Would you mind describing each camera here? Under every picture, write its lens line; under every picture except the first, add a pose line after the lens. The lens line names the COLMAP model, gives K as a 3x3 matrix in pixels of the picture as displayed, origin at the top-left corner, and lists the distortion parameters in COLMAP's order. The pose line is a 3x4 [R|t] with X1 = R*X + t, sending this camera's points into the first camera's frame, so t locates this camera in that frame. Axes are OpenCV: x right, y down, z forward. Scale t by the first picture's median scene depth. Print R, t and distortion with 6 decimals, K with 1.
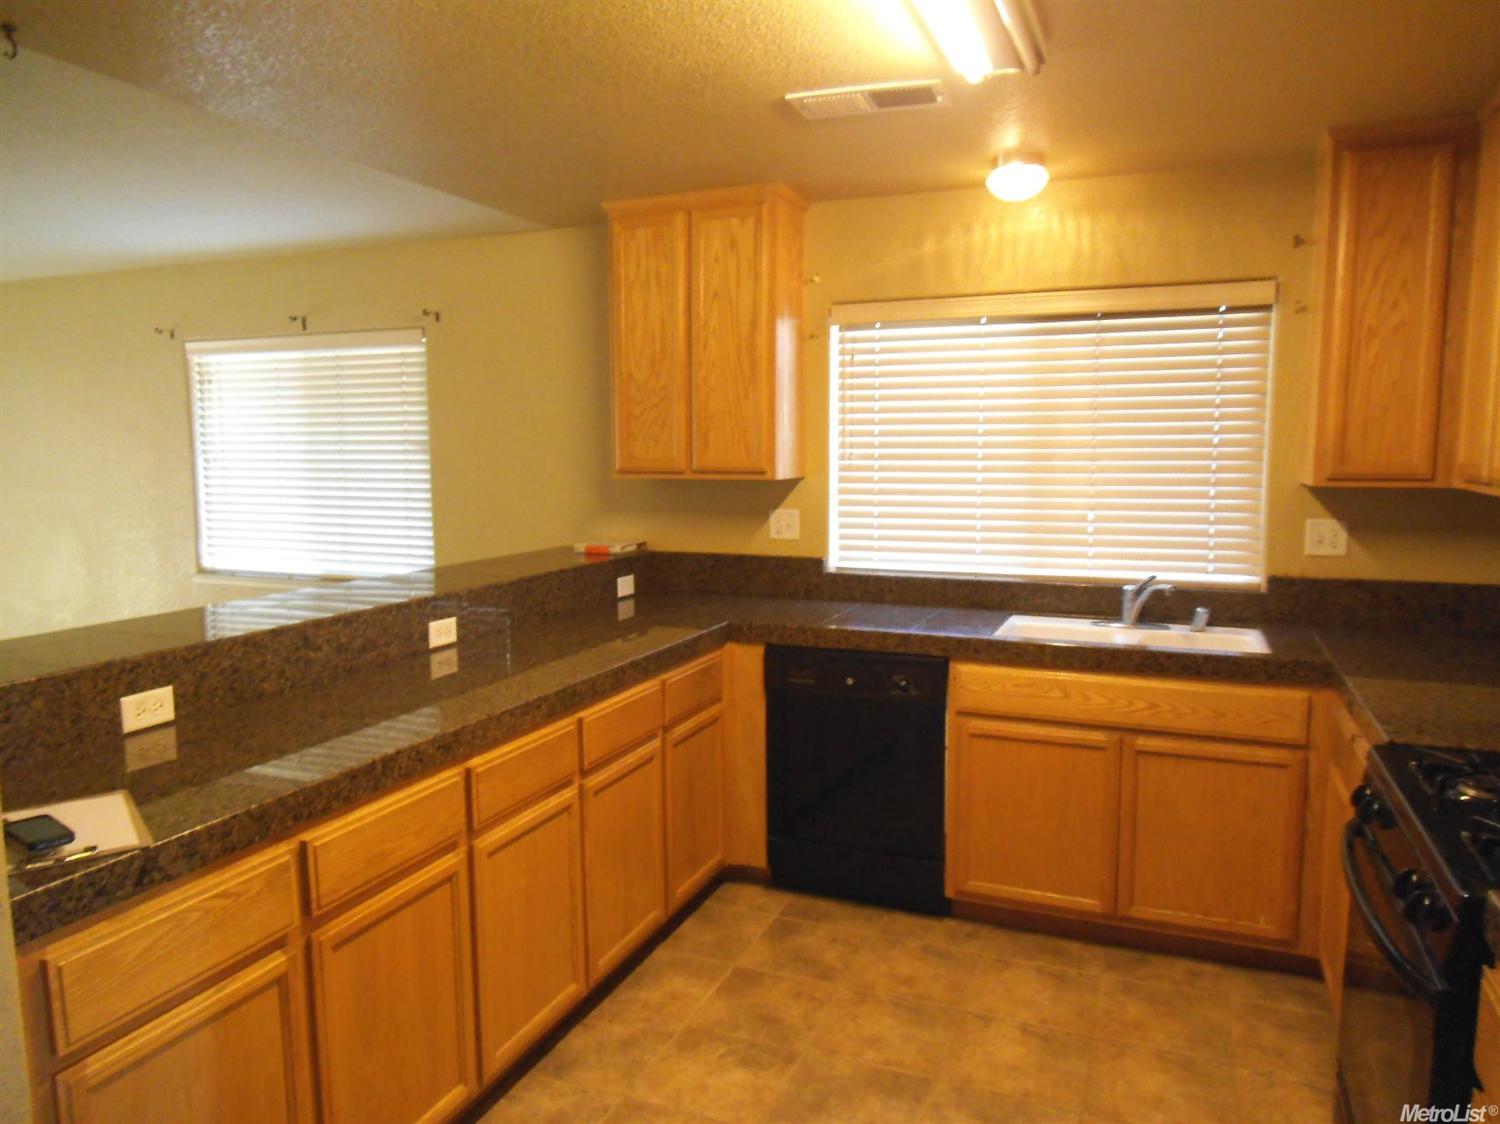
lens RADIAL K [[1039.0, 0, 740.2], [0, 1039.0, 560.3], [0, 0, 1]] dist [-0.001167, 0.000315]
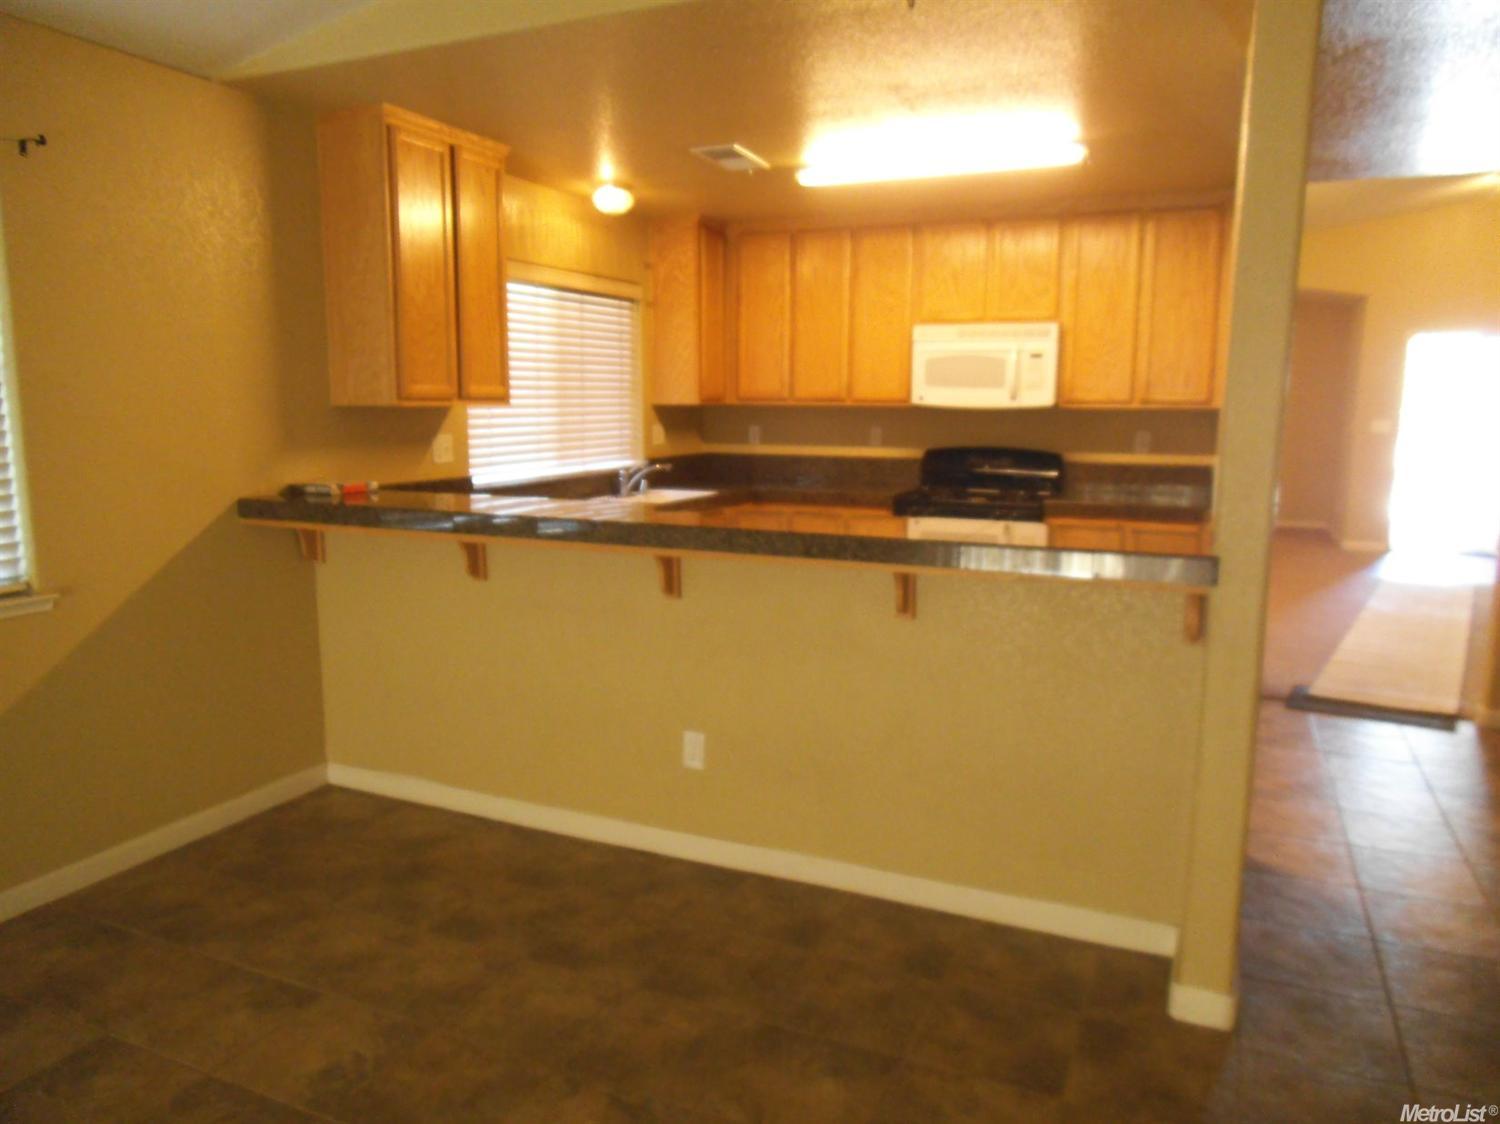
lens RADIAL K [[1039.0, 0, 740.2], [0, 1039.0, 560.3], [0, 0, 1]] dist [-0.001167, 0.000315]
pose [[0.036217, -0.151363, 0.987815, -1.261434], [0.107712, 0.983296, 0.146721, -0.057109], [-0.993522, 0.101086, 0.051916, 0.798426]]
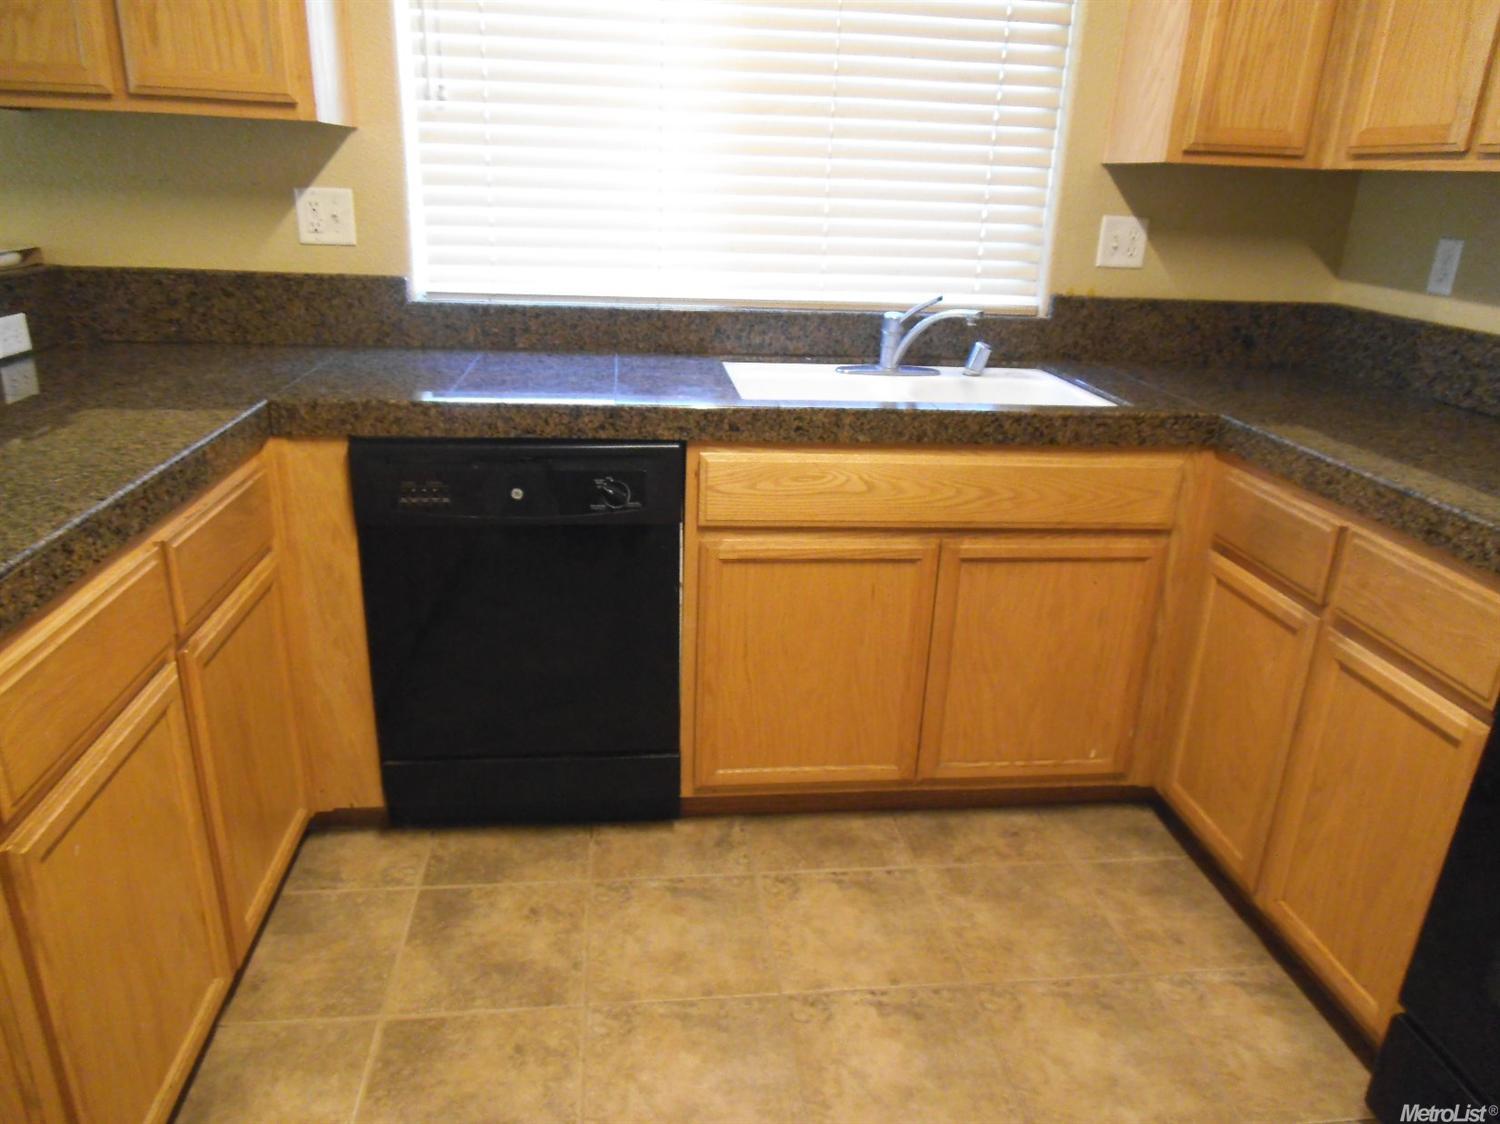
lens RADIAL K [[1039.0, 0, 740.2], [0, 1039.0, 560.3], [0, 0, 1]] dist [-0.001167, 0.000315]
pose [[0.871980, -0.132895, 0.471157, -0.064503], [0.011037, 0.967539, 0.252480, 0.008343], [-0.489416, -0.214957, 0.845142, 0.453736]]
